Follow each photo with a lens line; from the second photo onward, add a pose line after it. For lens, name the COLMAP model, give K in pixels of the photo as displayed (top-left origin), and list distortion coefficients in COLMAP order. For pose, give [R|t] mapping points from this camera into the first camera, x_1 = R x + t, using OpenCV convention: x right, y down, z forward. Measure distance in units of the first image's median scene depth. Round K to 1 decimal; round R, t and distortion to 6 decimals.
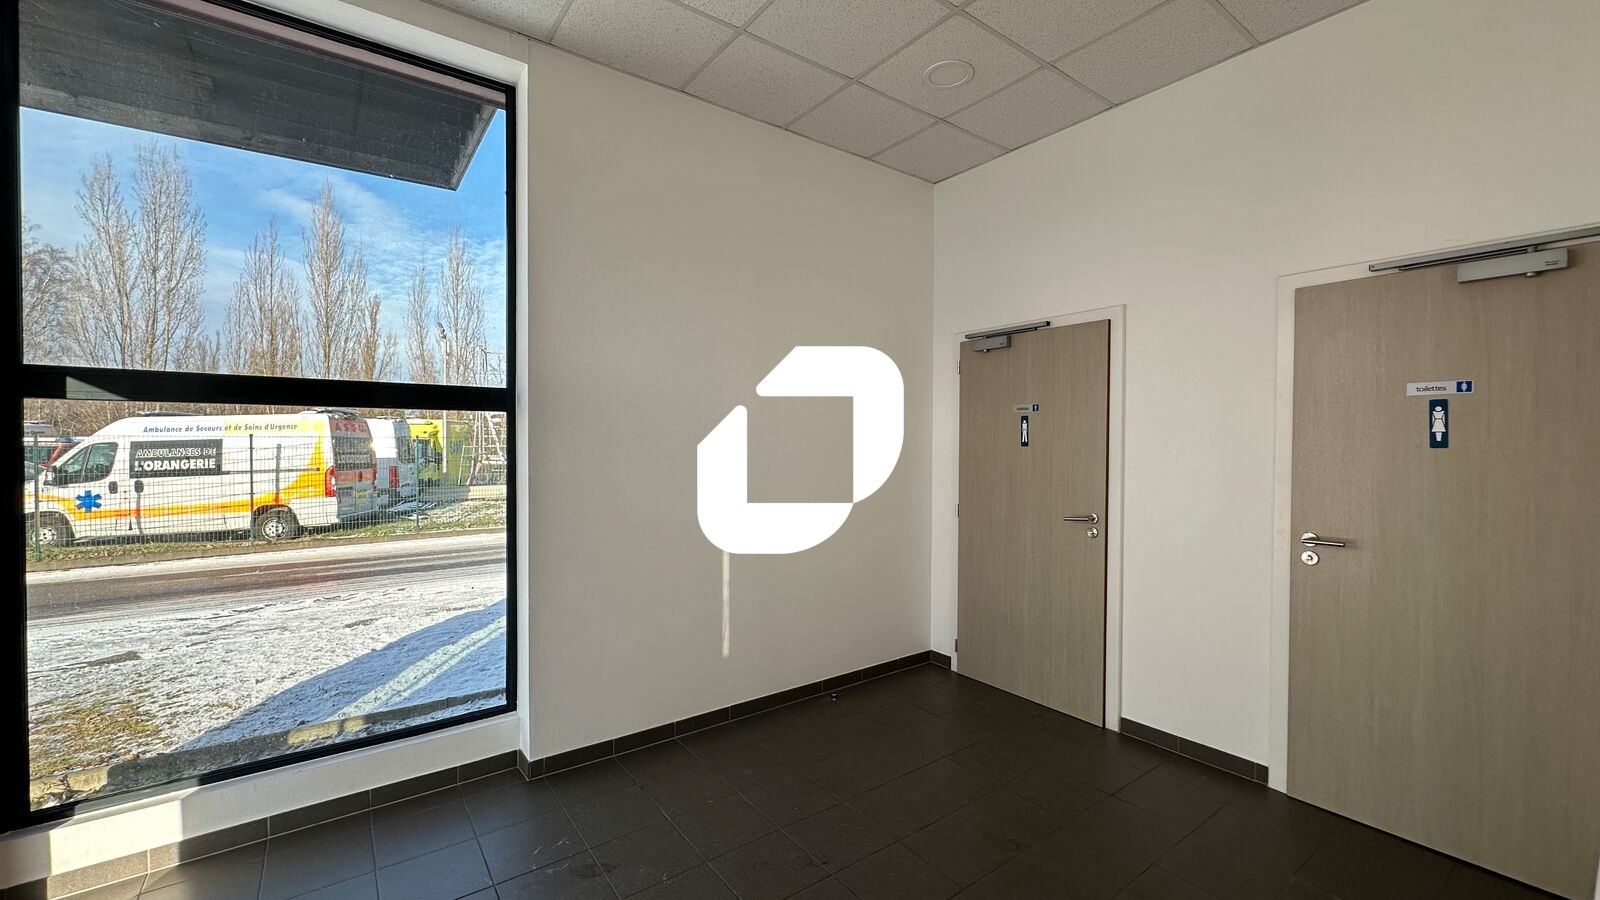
lens RADIAL K [[637.7, 0, 800.0], [0, 637.7, 450.0], [0, 0, 1]] dist [0.000060, 0.000155]
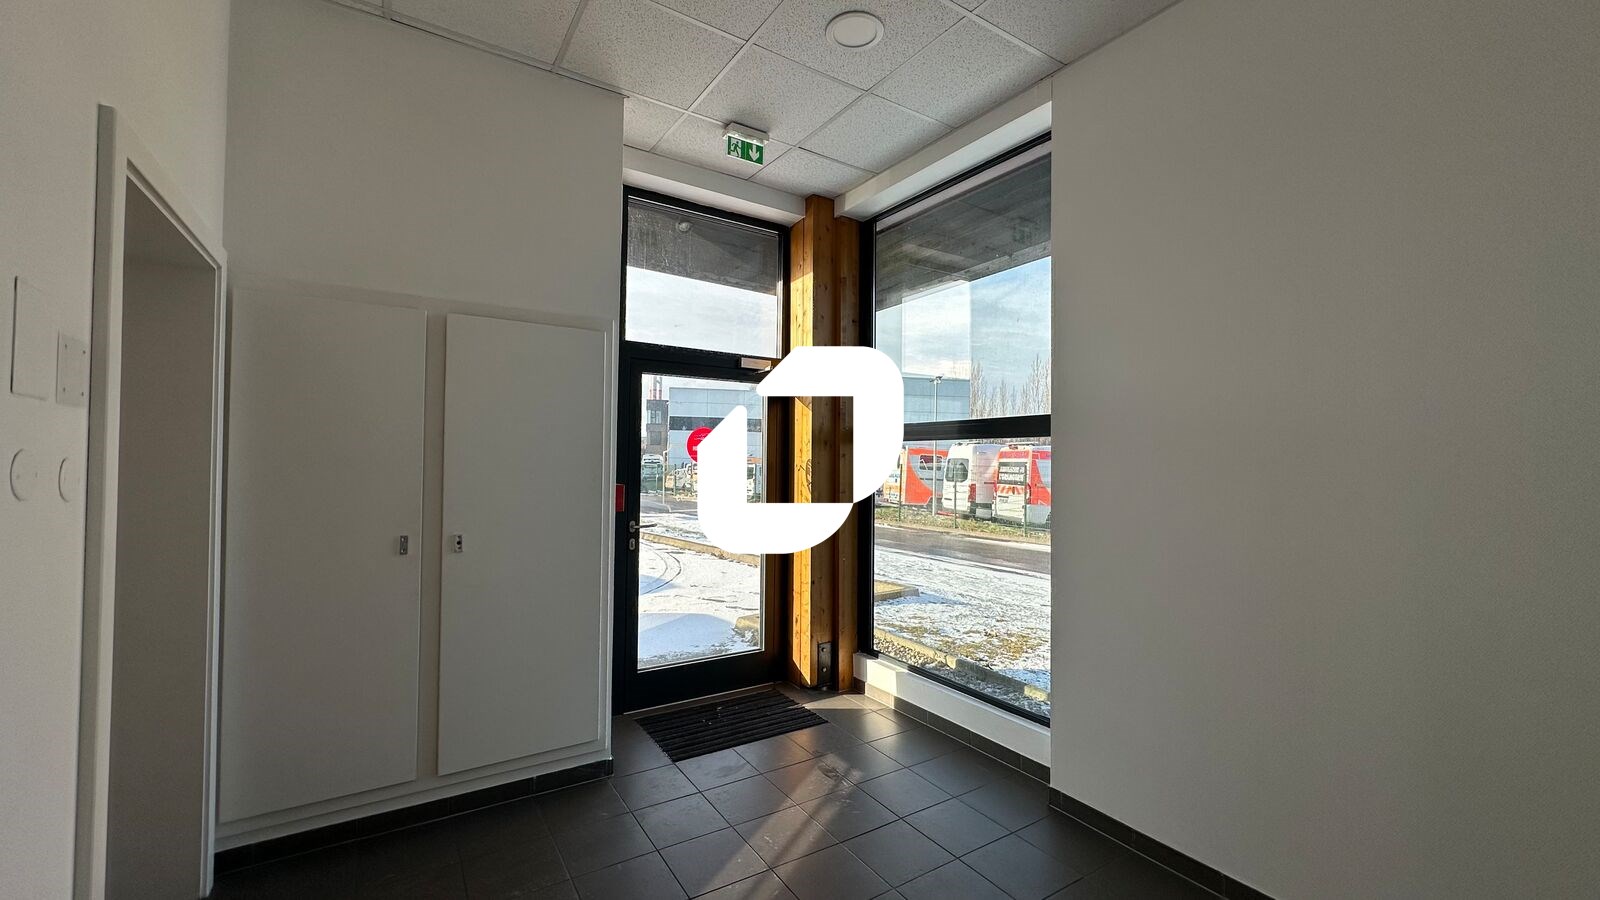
lens RADIAL K [[637.7, 0, 800.0], [0, 637.7, 450.0], [0, 0, 1]] dist [0.000060, 0.000155]
pose [[-0.069333, -0.024075, -0.997303, 0.620357], [-0.027841, 0.999366, -0.022189, -0.003611], [0.997205, 0.026227, -0.069959, 0.674439]]
